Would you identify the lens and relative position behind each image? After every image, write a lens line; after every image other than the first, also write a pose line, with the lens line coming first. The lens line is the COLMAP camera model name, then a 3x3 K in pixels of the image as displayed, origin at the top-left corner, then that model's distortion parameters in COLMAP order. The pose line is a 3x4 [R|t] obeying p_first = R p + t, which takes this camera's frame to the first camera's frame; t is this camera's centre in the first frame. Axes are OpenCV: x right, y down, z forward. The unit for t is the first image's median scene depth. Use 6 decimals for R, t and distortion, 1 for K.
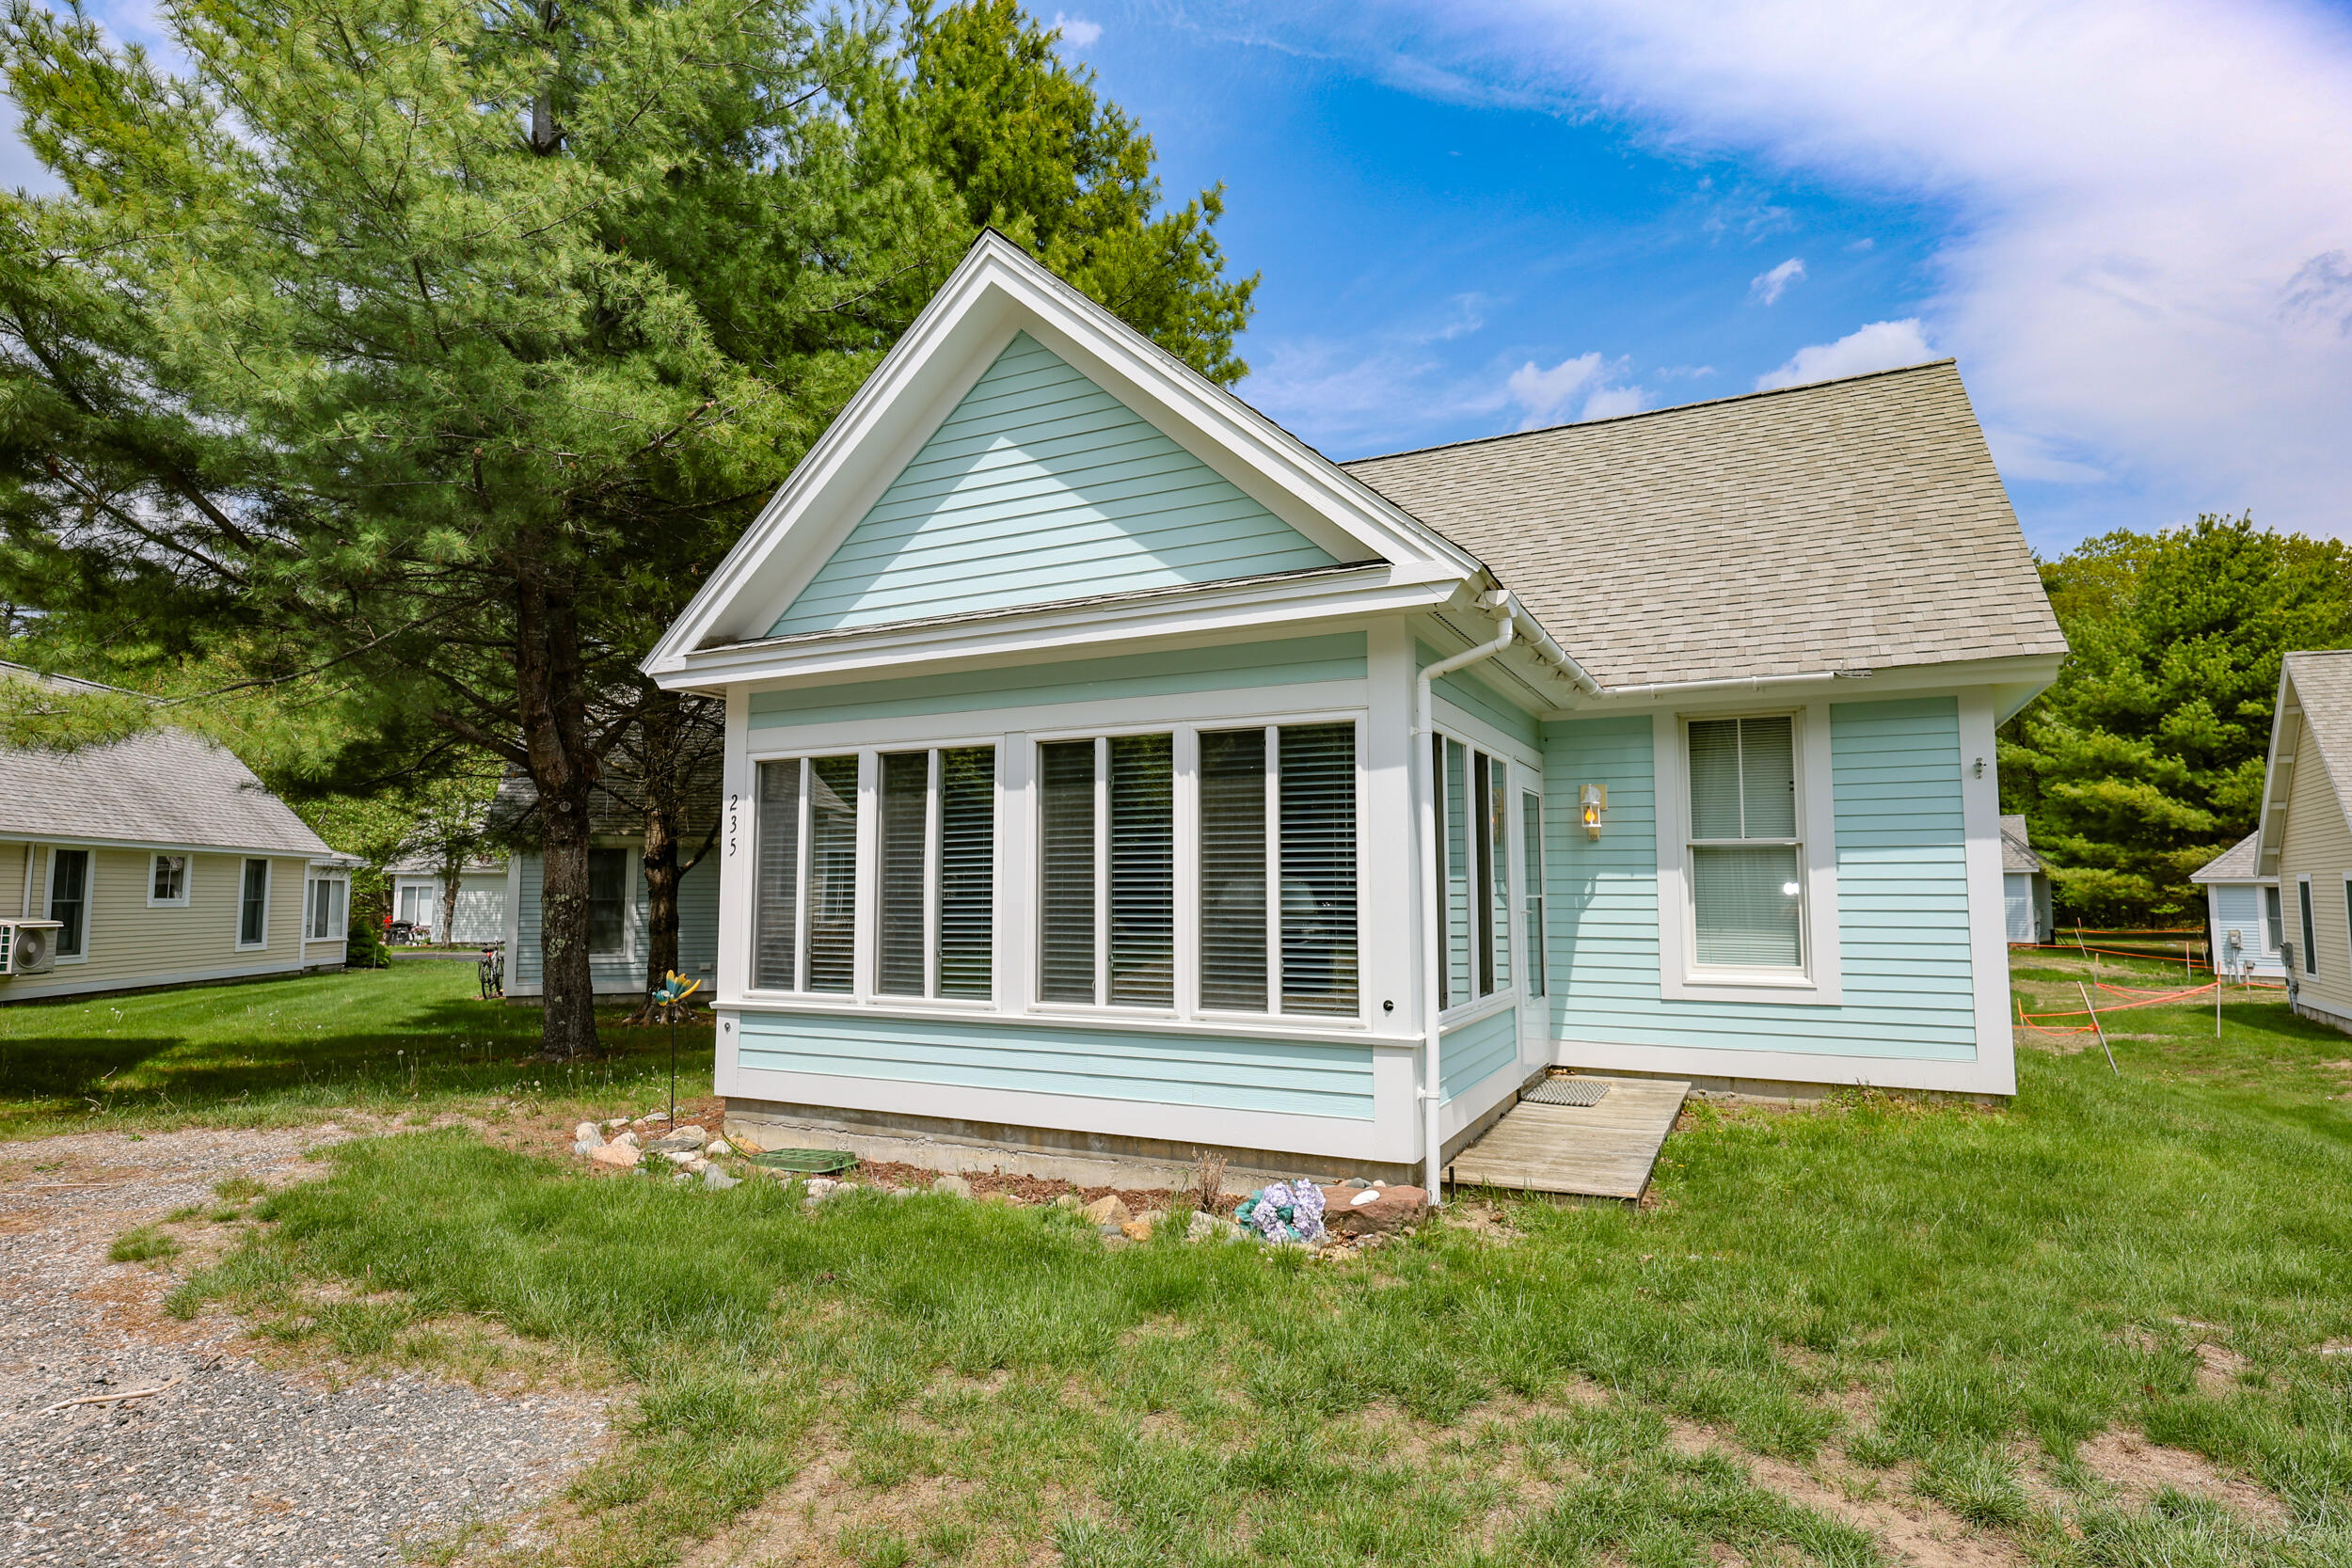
lens RADIAL K [[1220.2, 0, 1177.9], [0, 1220.2, 784.8], [0, 0, 1]] dist [0.003312, 0.000723]
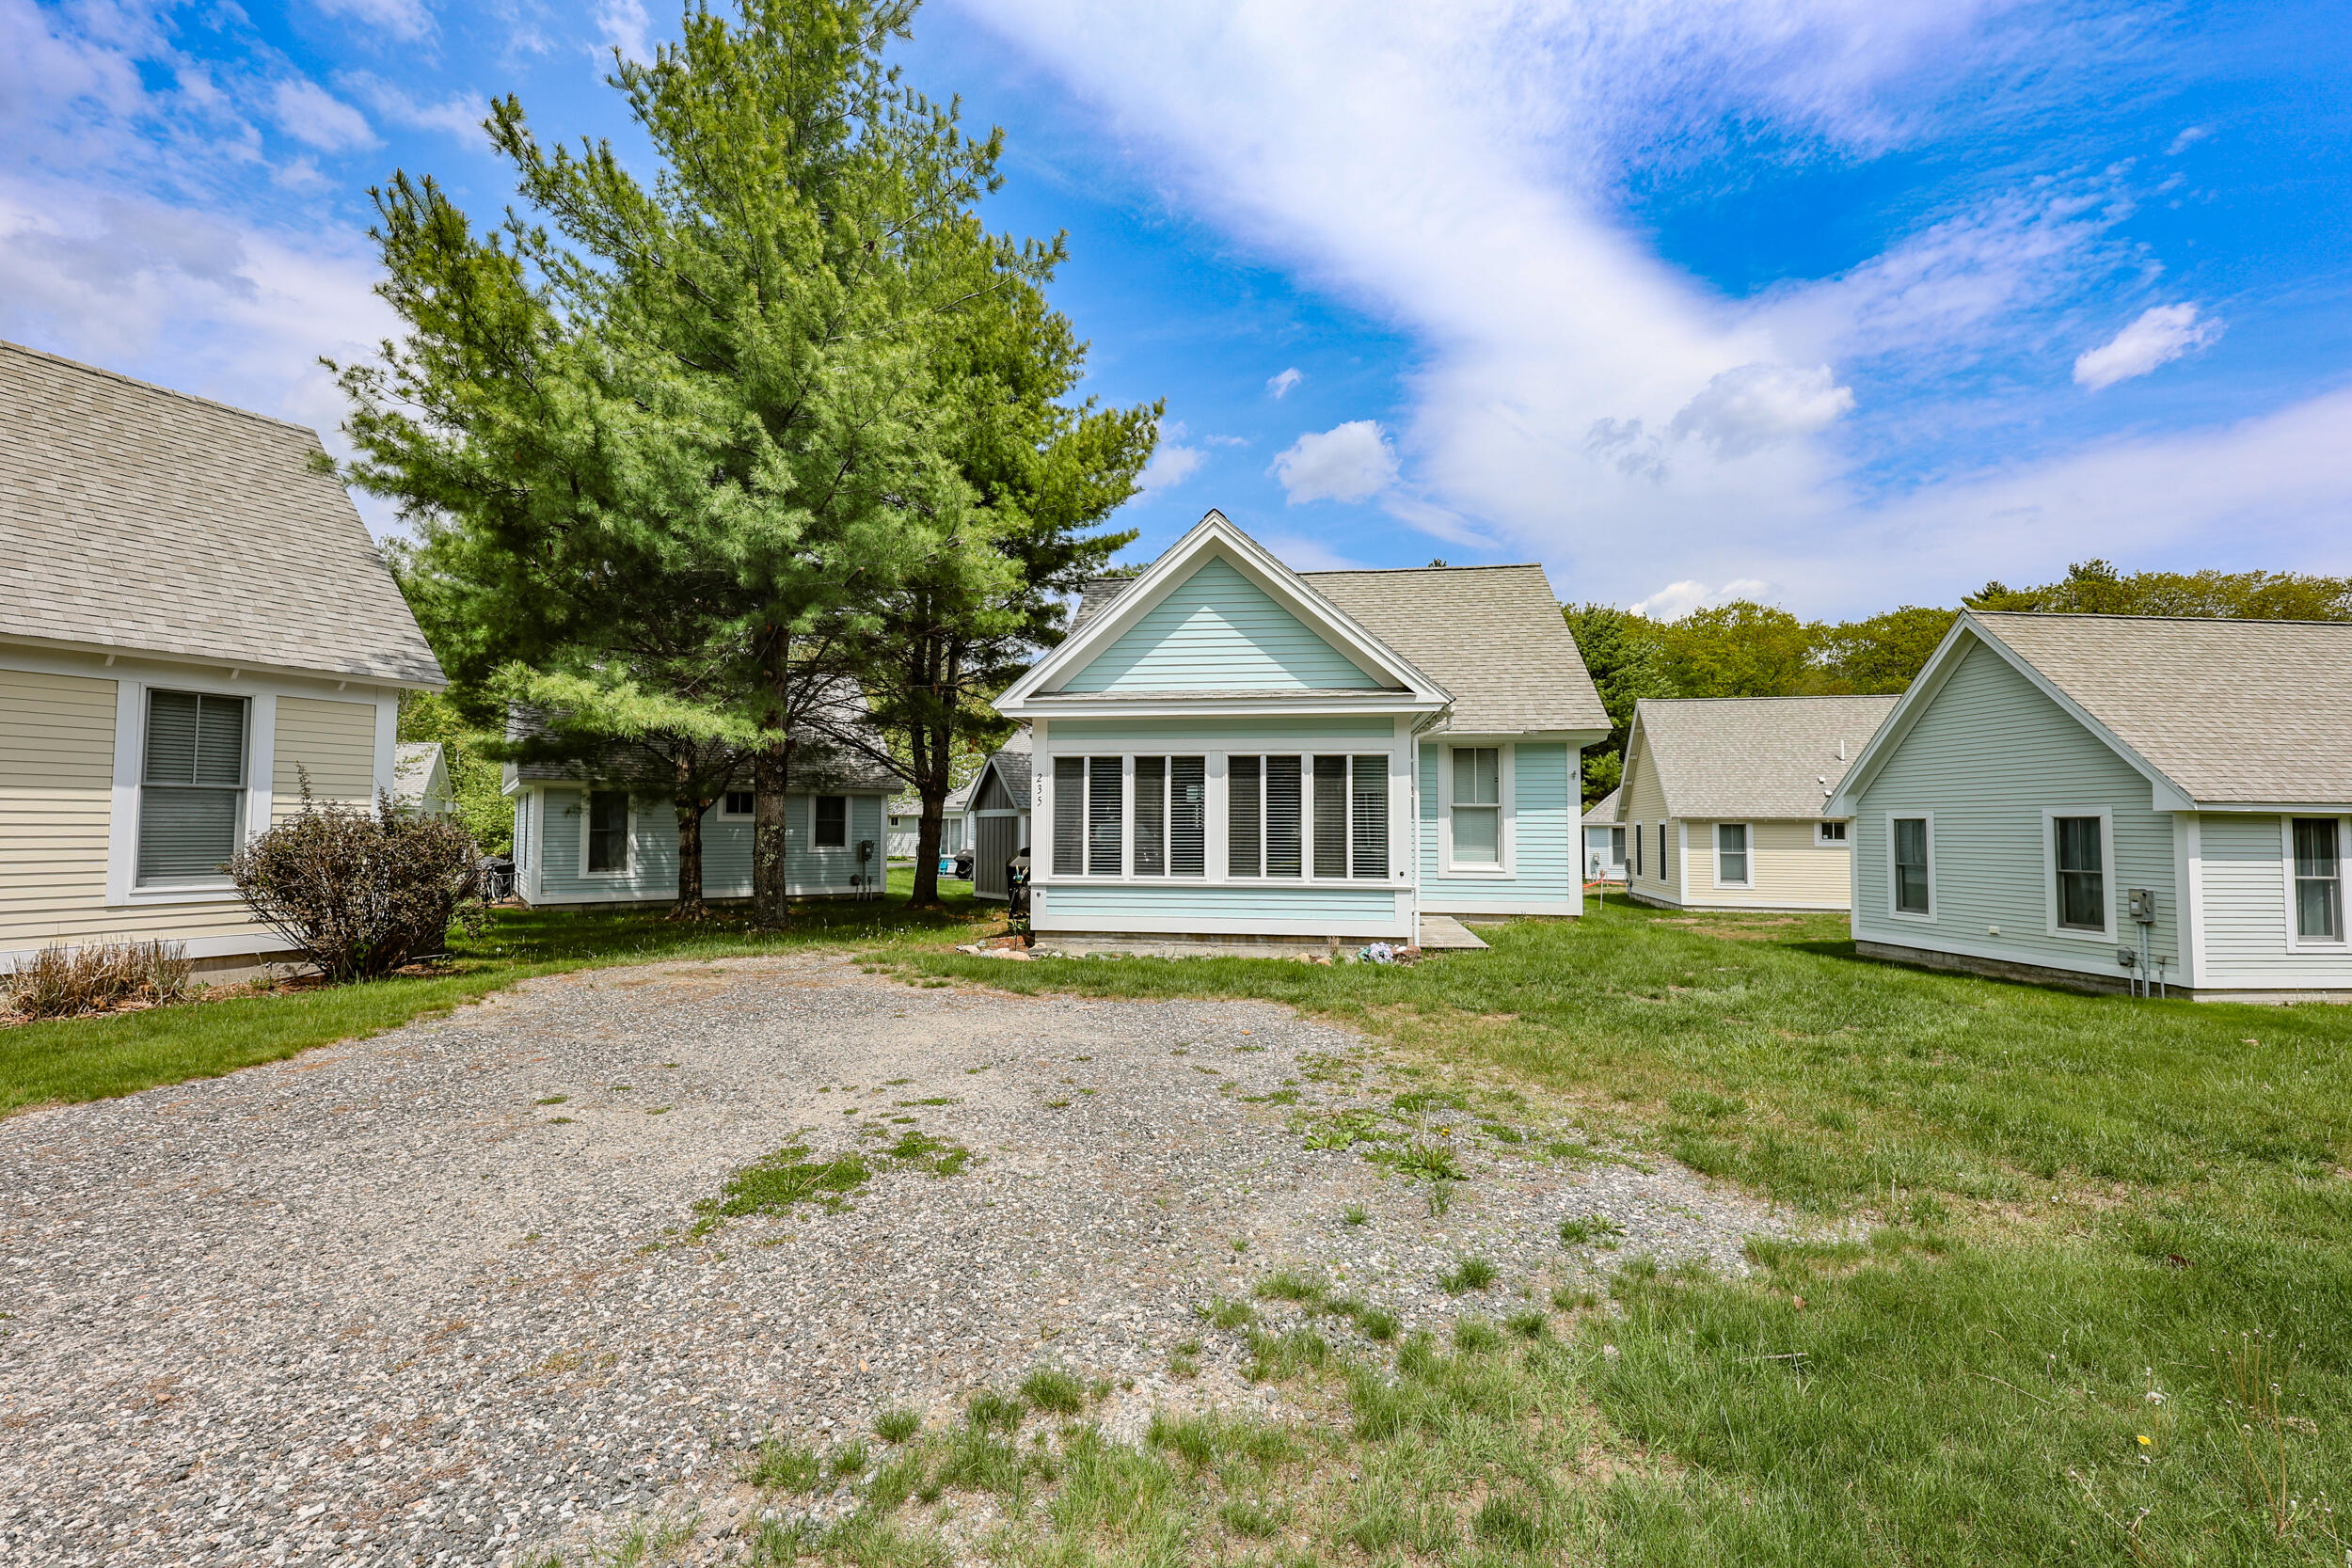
lens RADIAL K [[977.7, 0, 1174.2], [0, 977.7, 780.2], [0, 0, 1]] dist [0.000033, -0.000105]
pose [[0.948417, 0.021962, 0.316263, -0.710993], [-0.034110, 0.998876, 0.032925, -0.043283], [-0.315185, -0.042014, 0.948100, -0.564687]]
